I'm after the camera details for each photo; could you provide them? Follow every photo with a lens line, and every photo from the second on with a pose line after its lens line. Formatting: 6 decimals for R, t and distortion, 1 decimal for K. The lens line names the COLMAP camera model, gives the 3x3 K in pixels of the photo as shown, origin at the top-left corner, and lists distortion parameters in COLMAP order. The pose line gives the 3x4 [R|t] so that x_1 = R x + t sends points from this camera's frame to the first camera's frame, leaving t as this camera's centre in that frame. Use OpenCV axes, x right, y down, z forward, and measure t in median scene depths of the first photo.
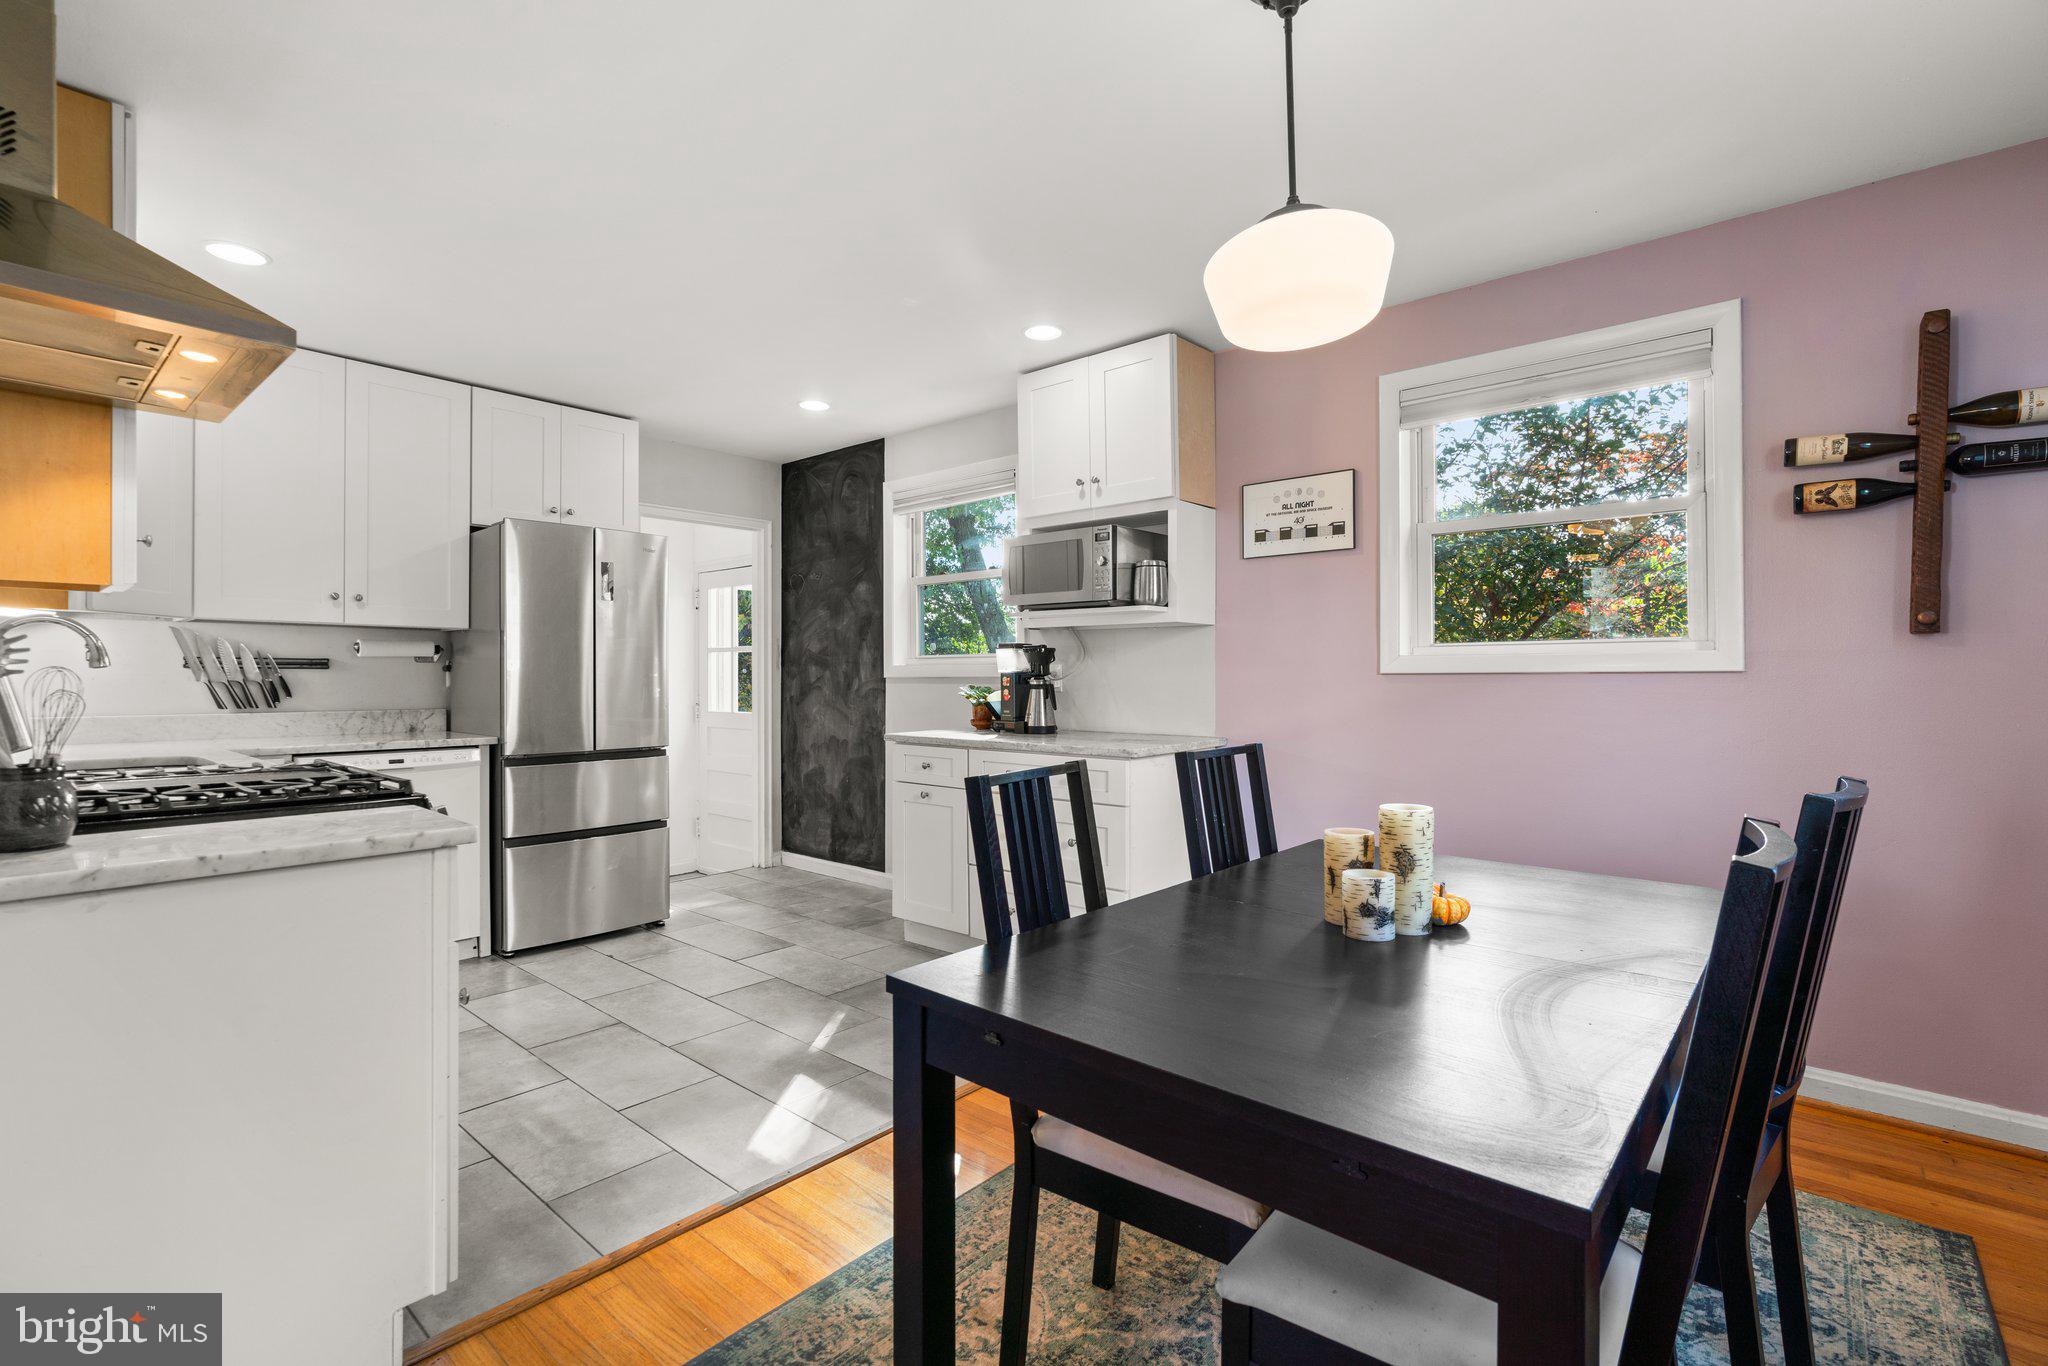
lens RADIAL K [[921.9, 0, 1019.8], [0, 921.9, 677.4], [0, 0, 1]] dist [-0.016899, 0.008106]
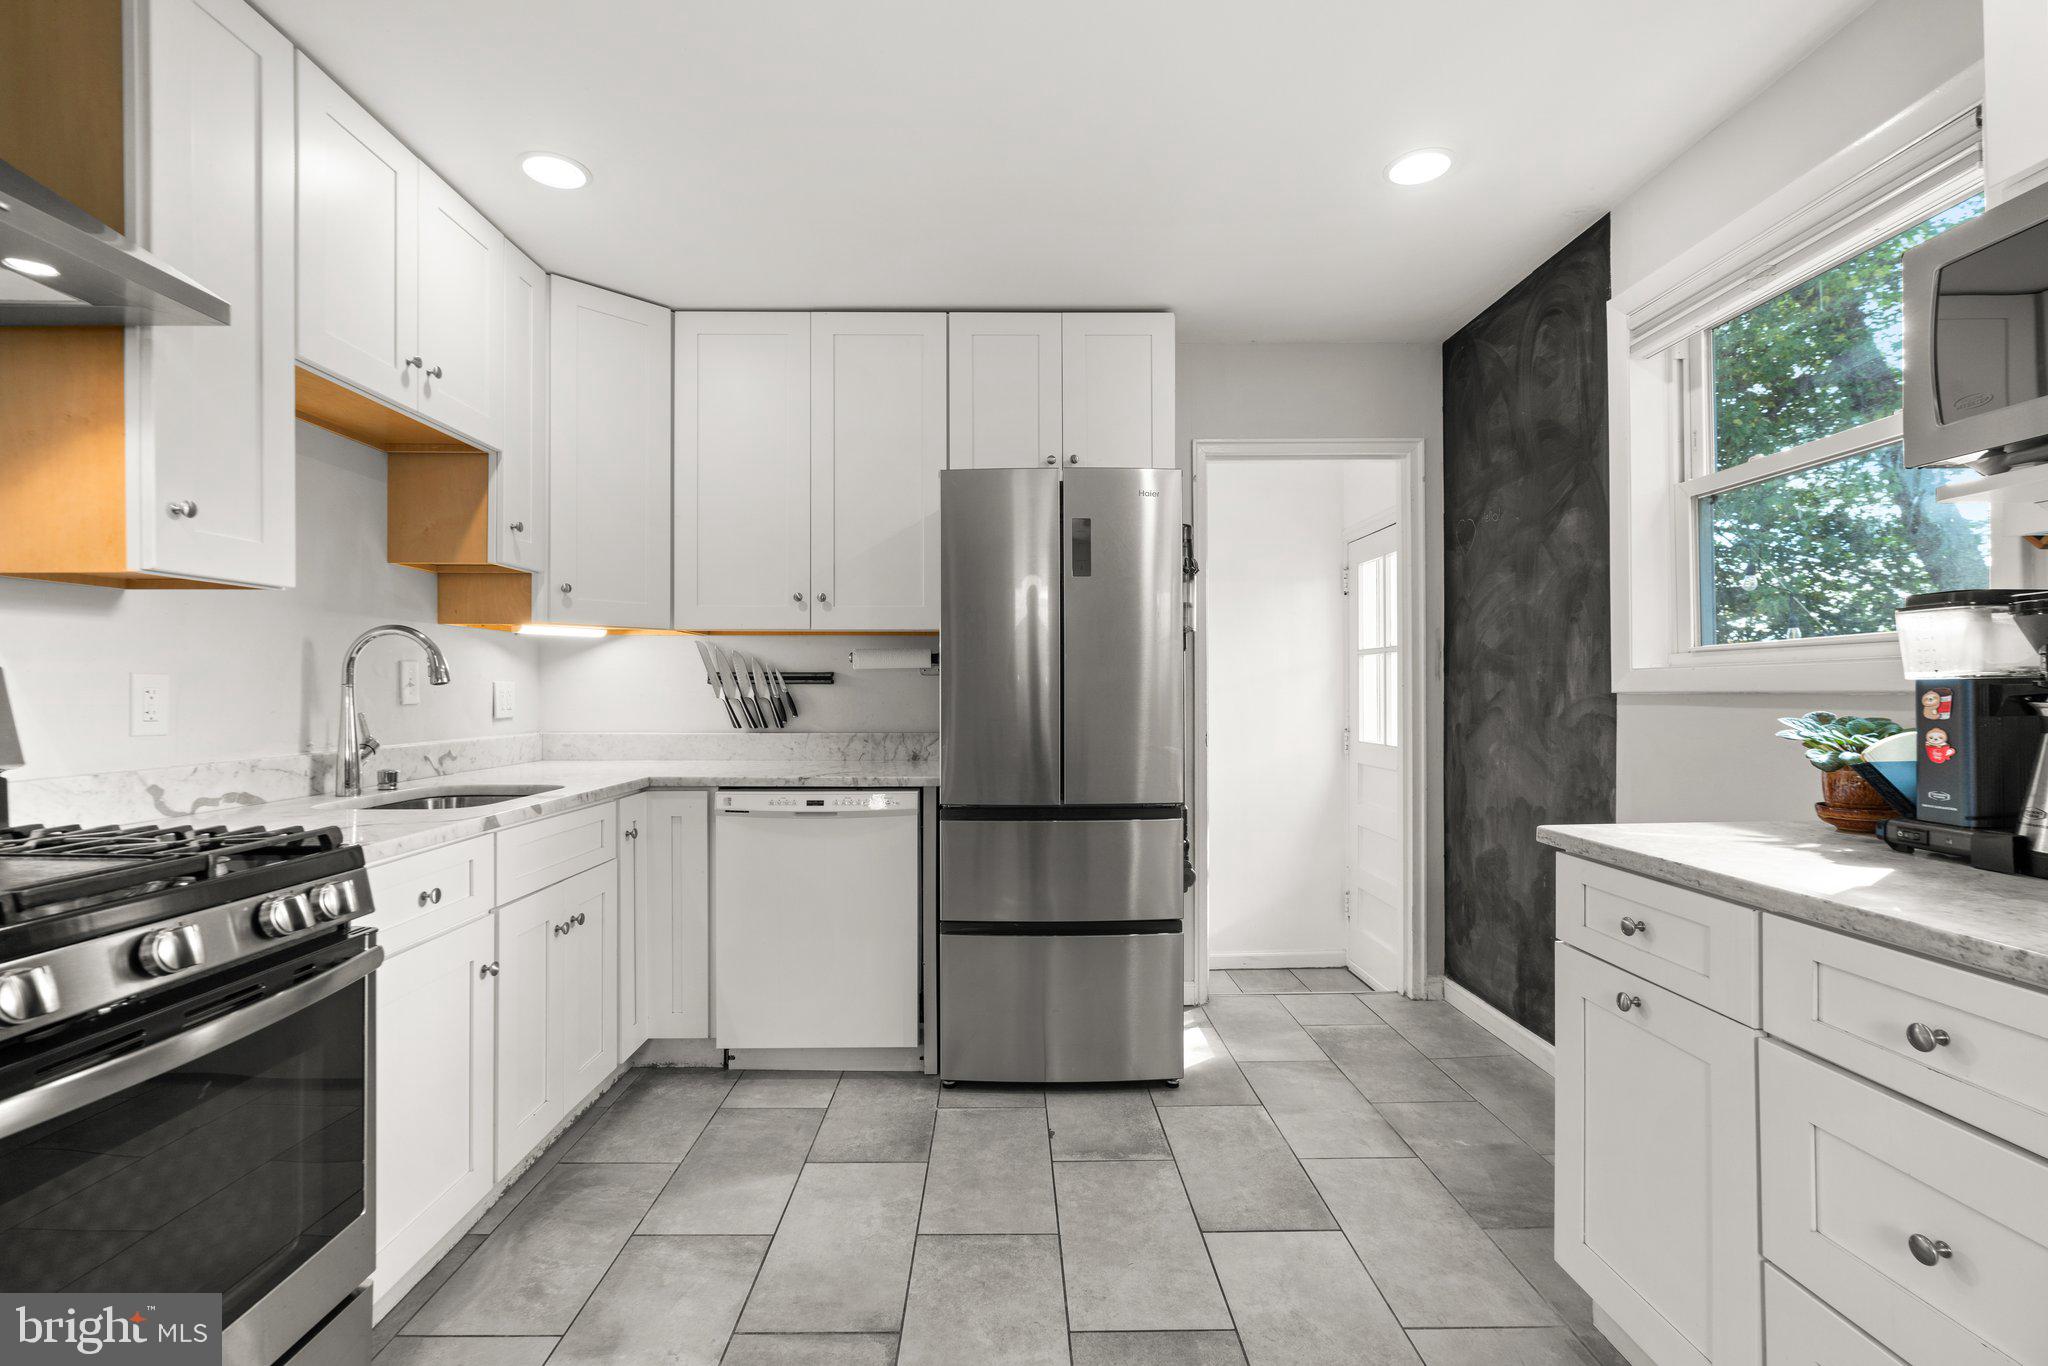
lens RADIAL K [[921.9, 0, 1011.5], [0, 921.9, 690.6], [0, 0, 1]] dist [-0.016899, 0.008106]
pose [[0.659885, -0.002223, -0.751363, 0.014424], [0.002391, 0.999997, -0.000858, -0.002091], [0.751362, -0.001231, 0.659889, 0.598928]]
